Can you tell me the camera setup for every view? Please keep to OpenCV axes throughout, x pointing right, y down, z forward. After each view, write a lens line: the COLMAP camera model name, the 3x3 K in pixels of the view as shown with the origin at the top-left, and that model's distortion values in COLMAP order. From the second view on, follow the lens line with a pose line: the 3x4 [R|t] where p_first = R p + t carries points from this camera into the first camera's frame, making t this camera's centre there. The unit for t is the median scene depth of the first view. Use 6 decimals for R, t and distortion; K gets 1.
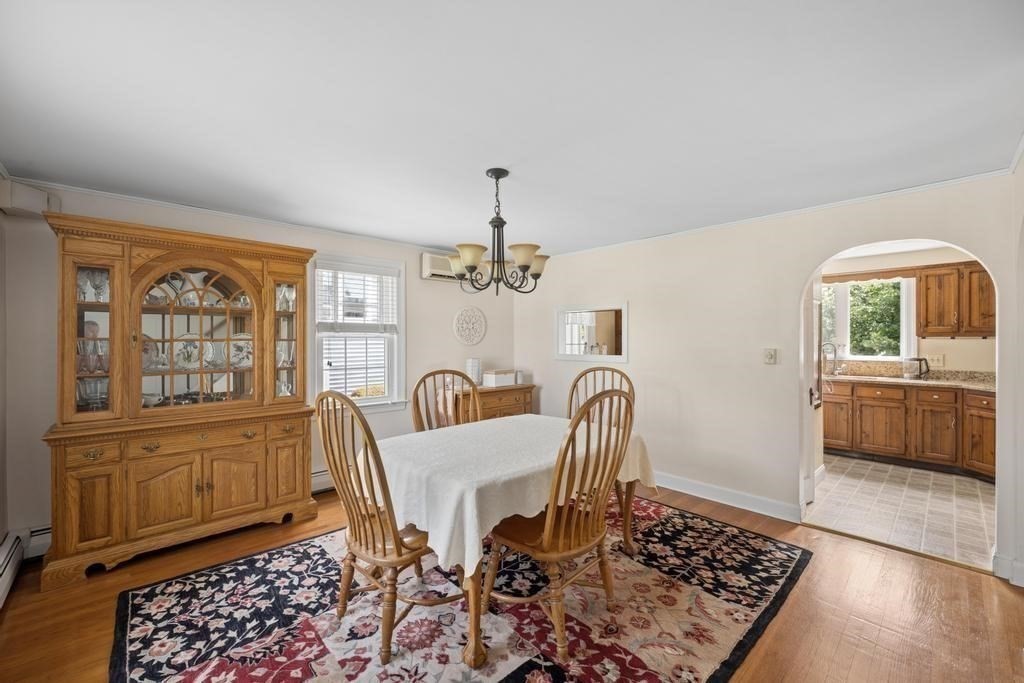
lens RADIAL K [[415.9, 0, 519.6], [0, 415.9, 342.9], [0, 0, 1]] dist [0.000337, 0.000085]
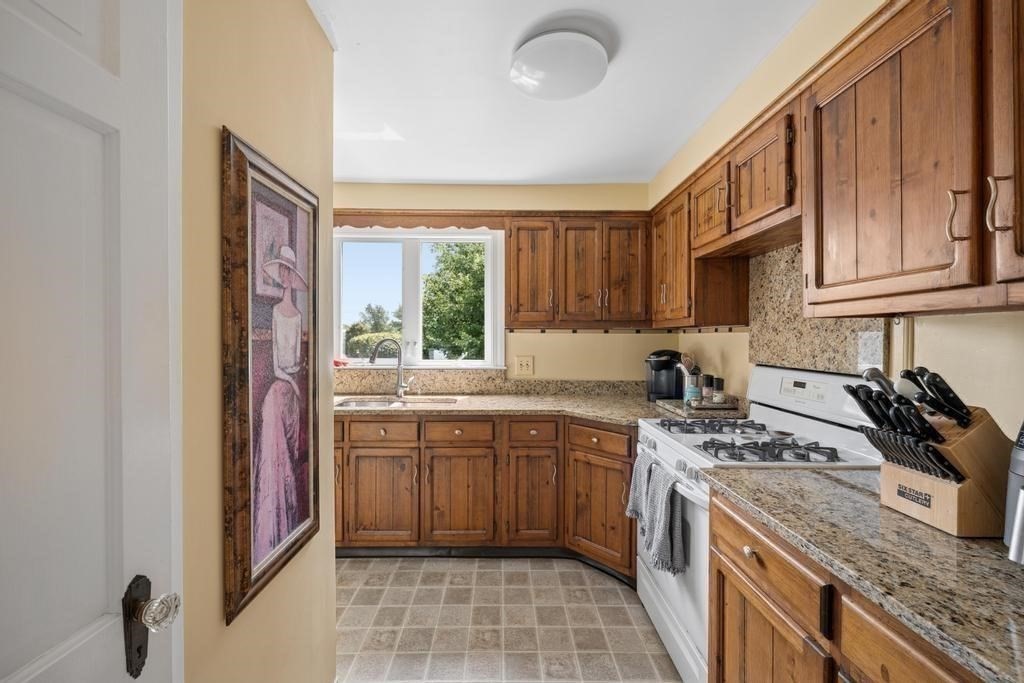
lens RADIAL K [[419.2, 0, 510.0], [0, 419.2, 339.0], [0, 0, 1]] dist [0.000159, -0.000414]
pose [[0.681160, -0.000062, 0.732135, 0.527238], [0.002832, 0.999993, -0.002551, 0.001733], [-0.732129, 0.003811, 0.681155, 0.597108]]
